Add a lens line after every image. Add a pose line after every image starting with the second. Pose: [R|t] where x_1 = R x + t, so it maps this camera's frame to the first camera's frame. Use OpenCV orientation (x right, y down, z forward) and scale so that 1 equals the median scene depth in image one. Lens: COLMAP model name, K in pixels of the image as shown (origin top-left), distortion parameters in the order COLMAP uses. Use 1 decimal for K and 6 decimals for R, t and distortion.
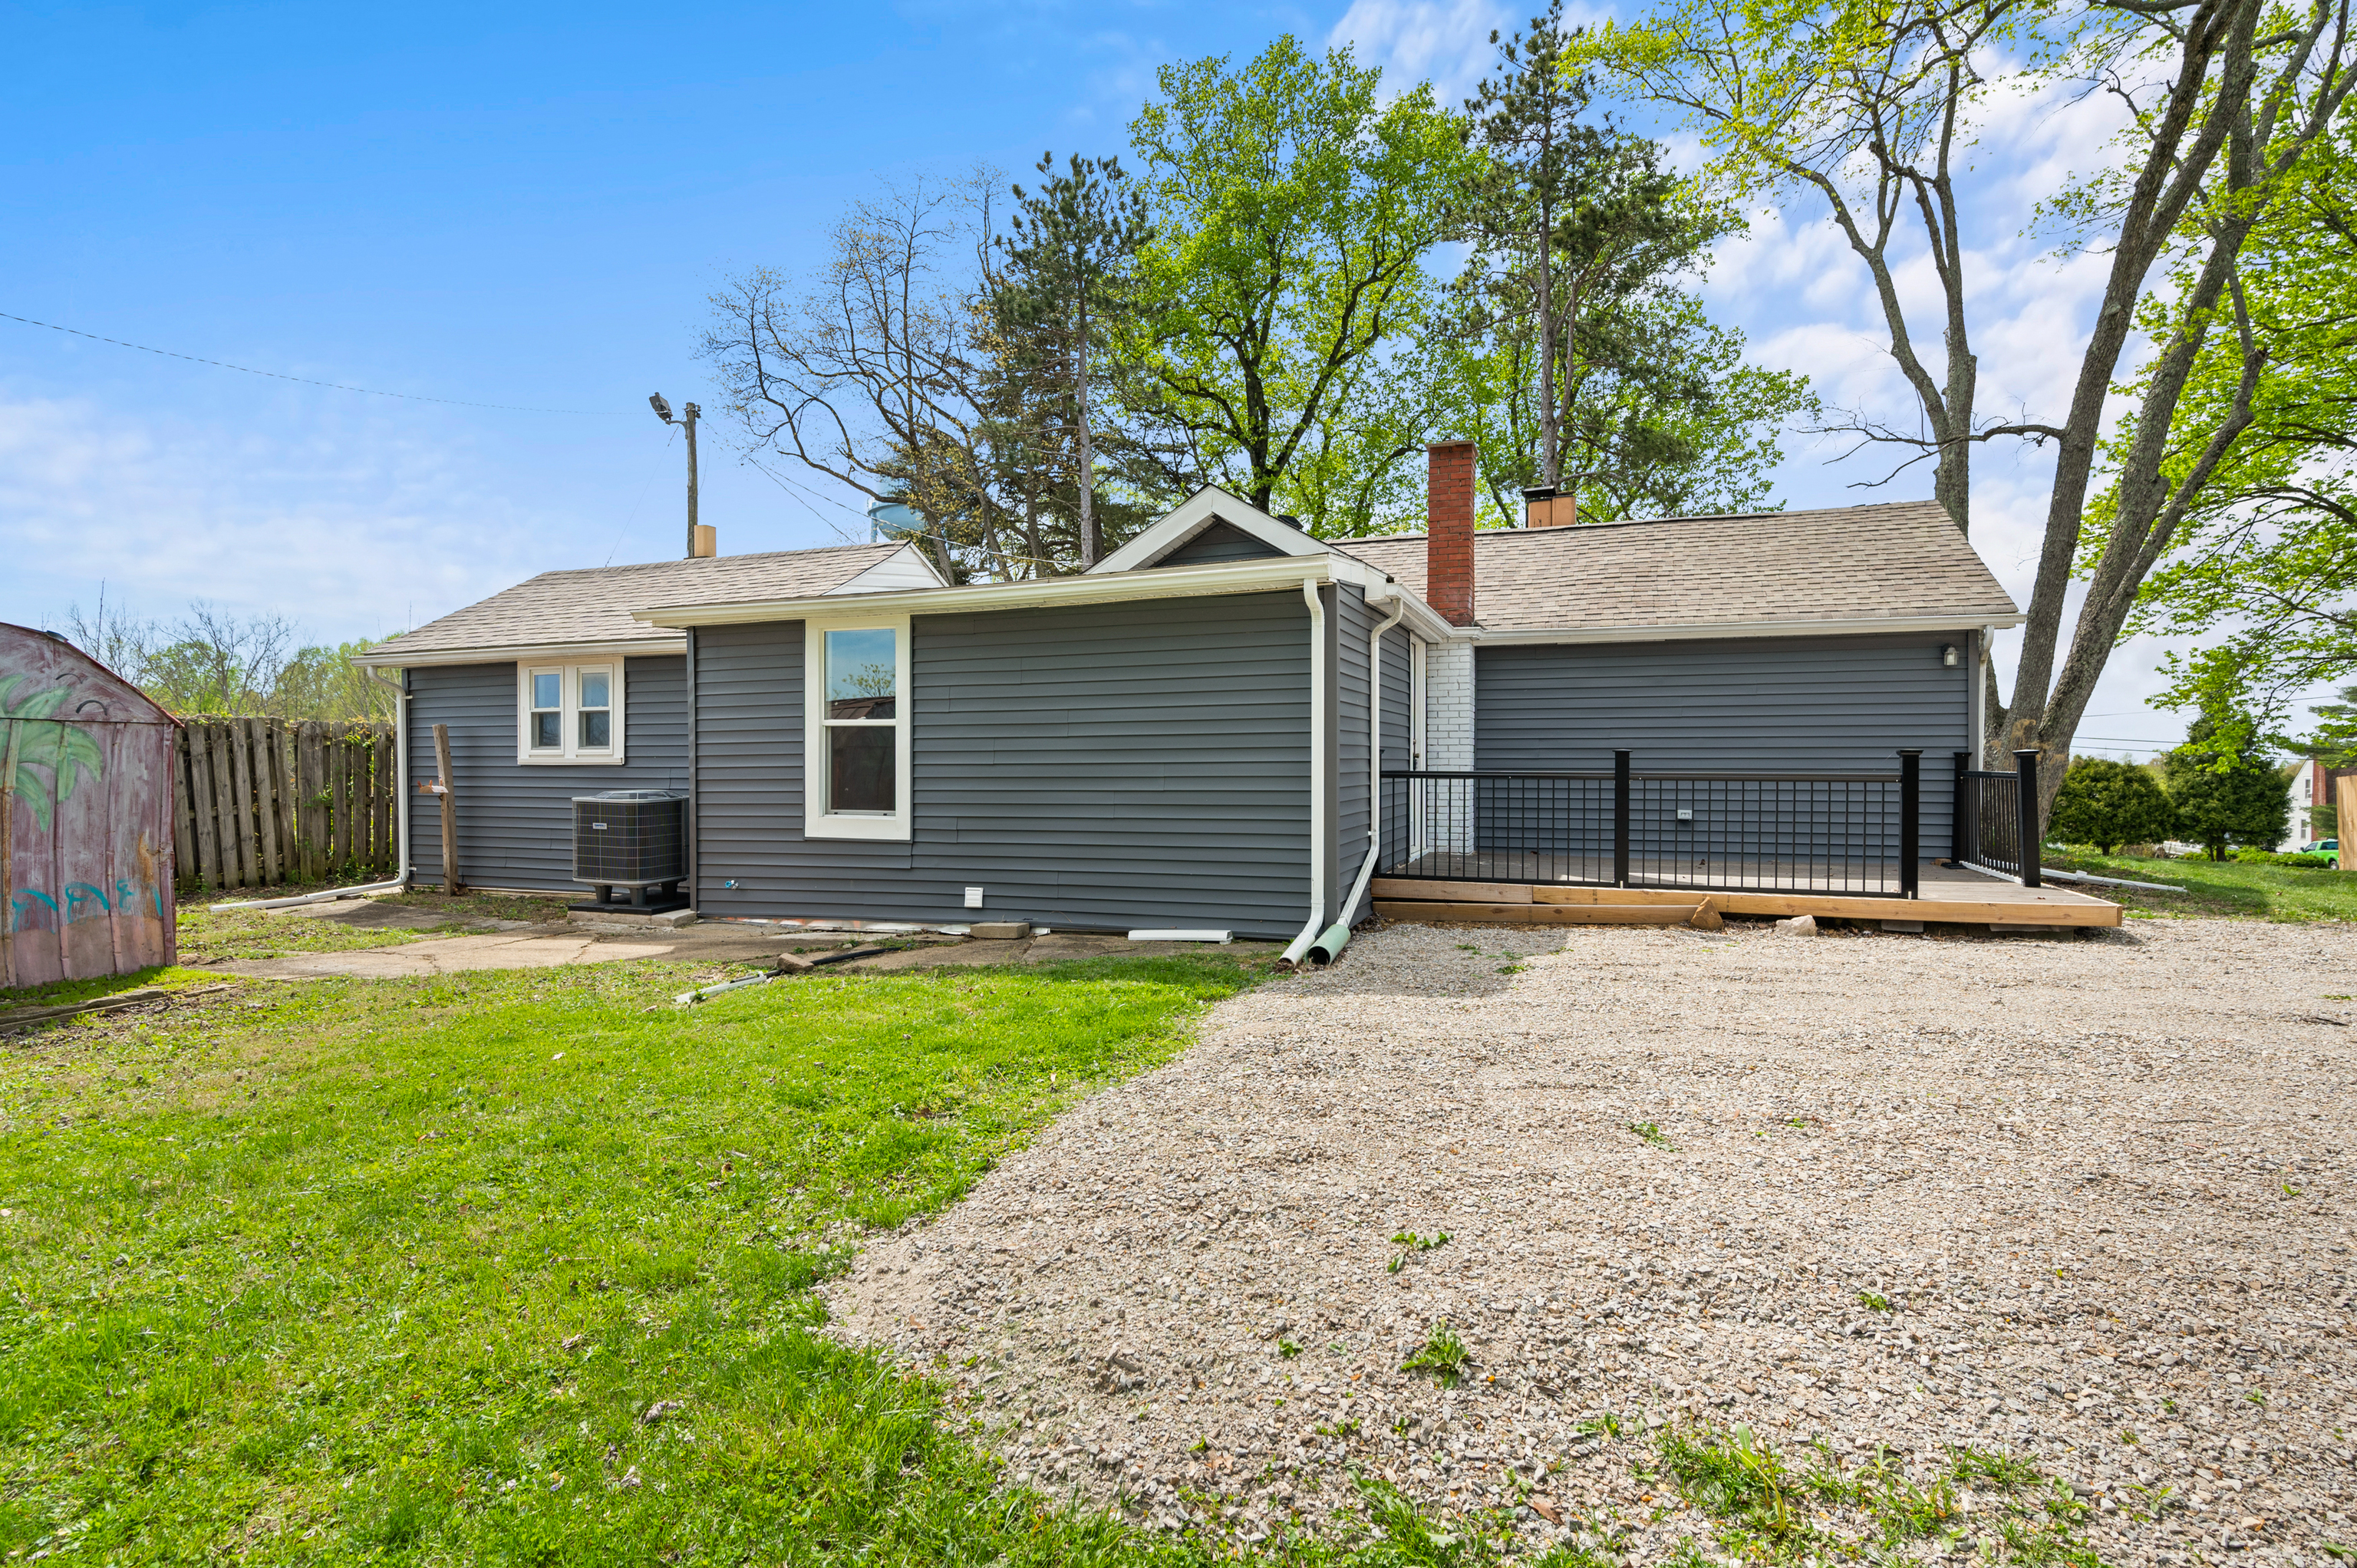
lens RADIAL K [[1154.5, 0, 1240.1], [0, 1154.5, 773.9], [0, 0, 1]] dist [-0.001731, -0.000328]
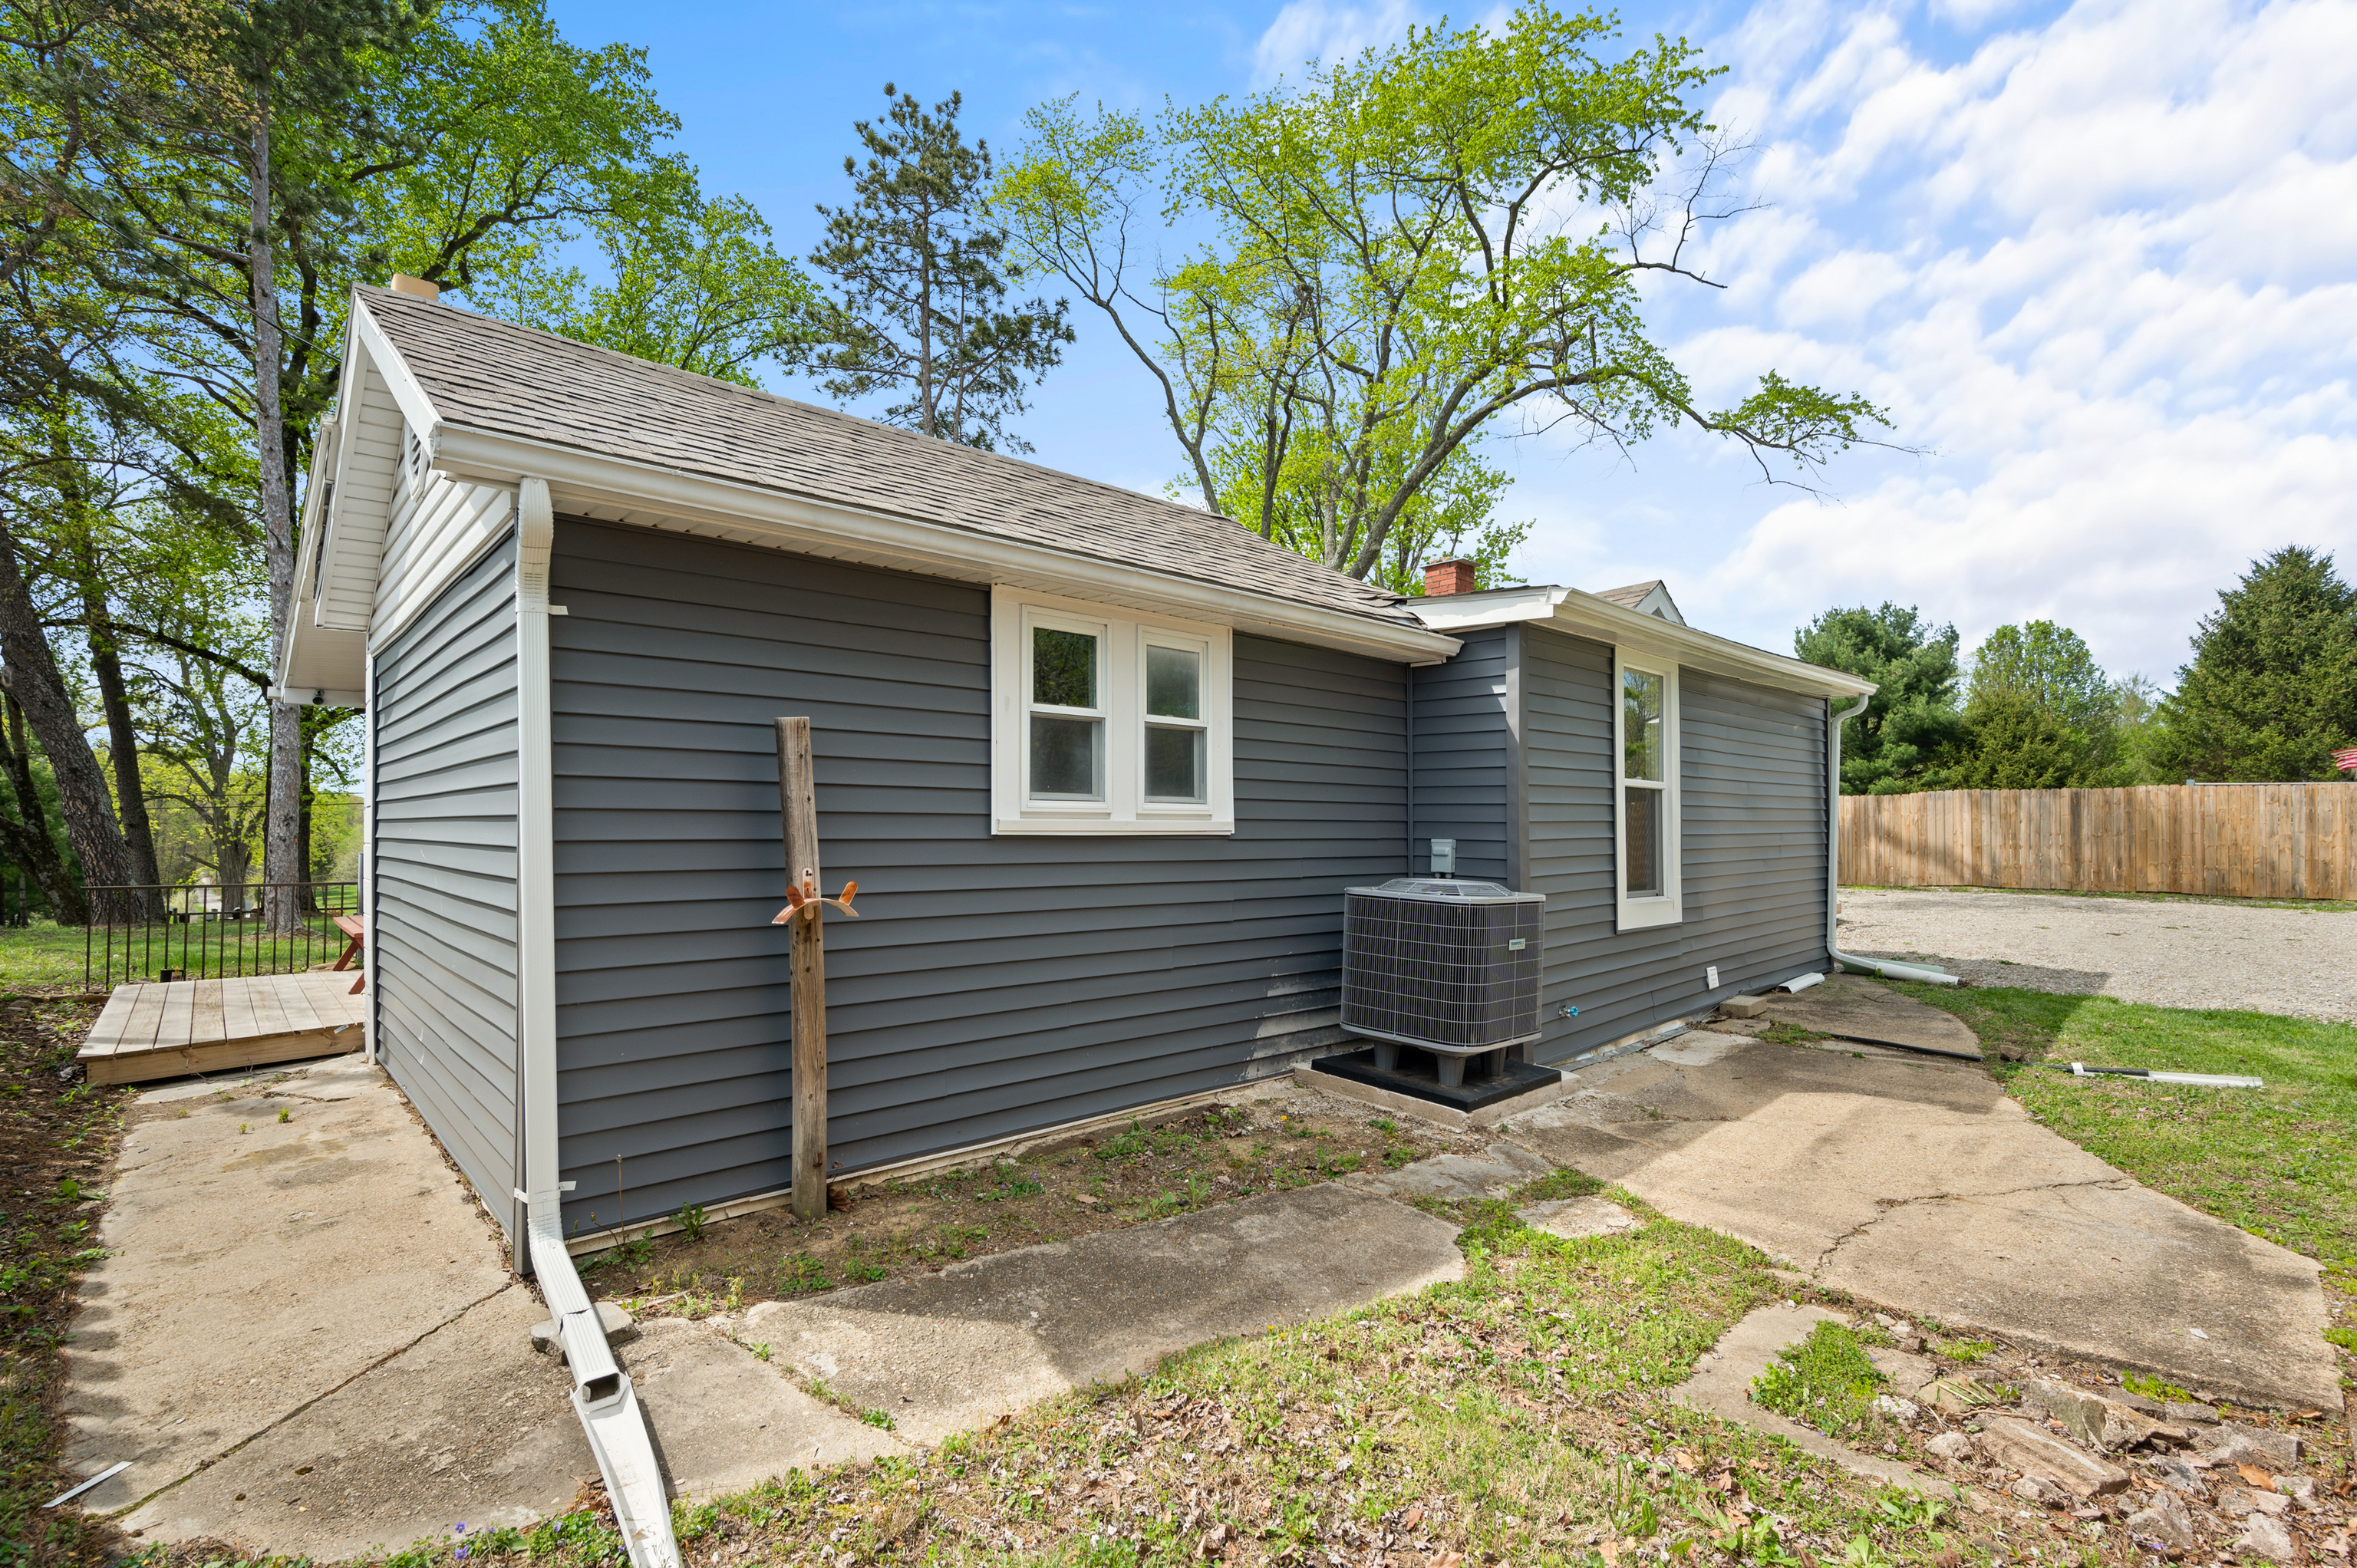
lens RADIAL K [[1057.2, 0, 1178.5], [0, 1057.2, 784.0], [0, 0, 1]] dist [0.002396, -0.004291]
pose [[0.469609, 0.037570, 0.882075, -0.887348], [-0.004331, 0.999180, -0.040252, -0.010341], [-0.882864, 0.015083, 0.469386, 0.722857]]
